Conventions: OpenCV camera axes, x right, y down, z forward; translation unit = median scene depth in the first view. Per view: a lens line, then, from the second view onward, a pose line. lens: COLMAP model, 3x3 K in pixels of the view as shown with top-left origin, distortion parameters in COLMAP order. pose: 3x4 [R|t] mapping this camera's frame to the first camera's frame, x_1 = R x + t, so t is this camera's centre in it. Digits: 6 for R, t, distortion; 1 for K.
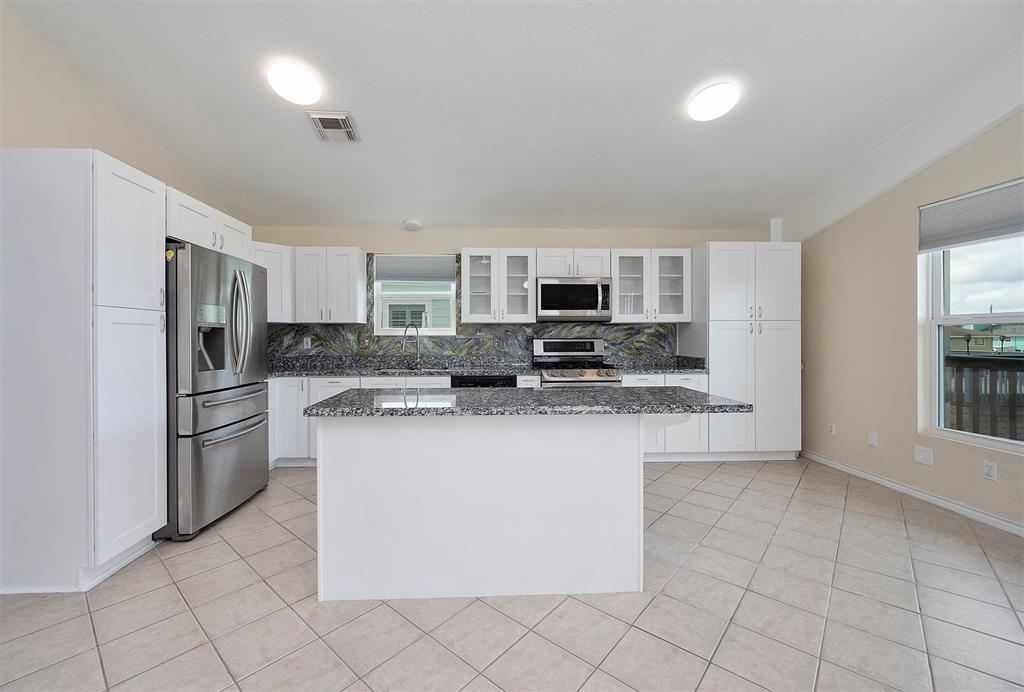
lens RADIAL K [[417.6, 0, 493.8], [0, 417.6, 337.6], [0, 0, 1]] dist [0.000345, 0.000061]
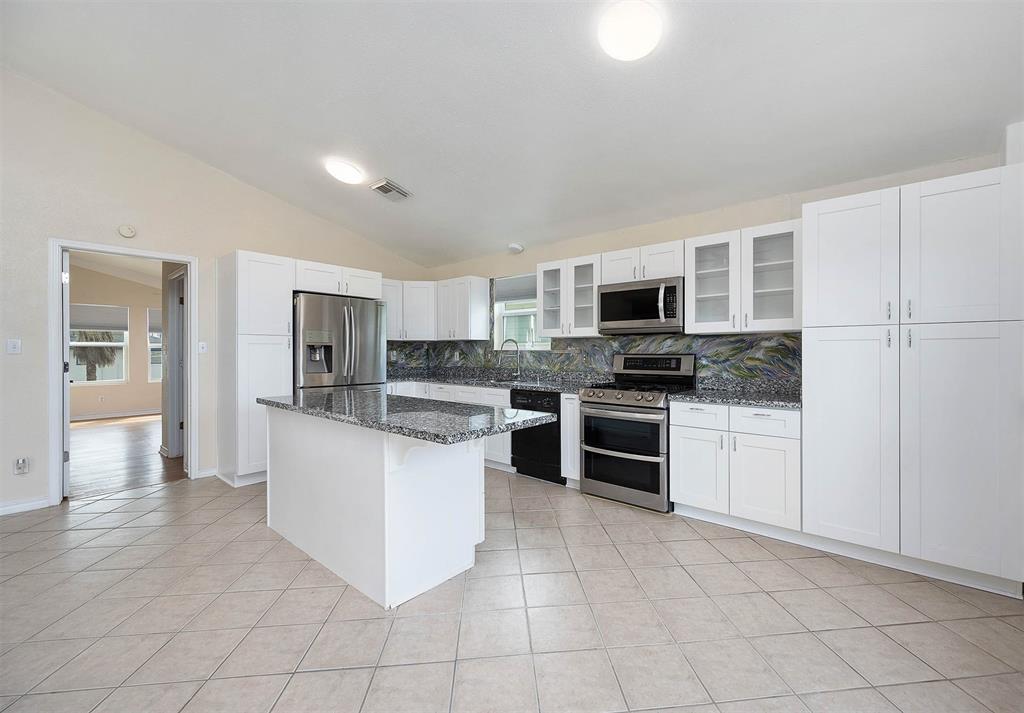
lens RADIAL K [[420.5, 0, 538.0], [0, 420.5, 352.9], [0, 0, 1]] dist [-0.001225, -0.000289]
pose [[0.746566, 0.004569, -0.665295, 0.572634], [-0.003378, 0.999990, 0.003078, -0.001776], [0.665303, -0.000051, 0.746574, 0.222000]]
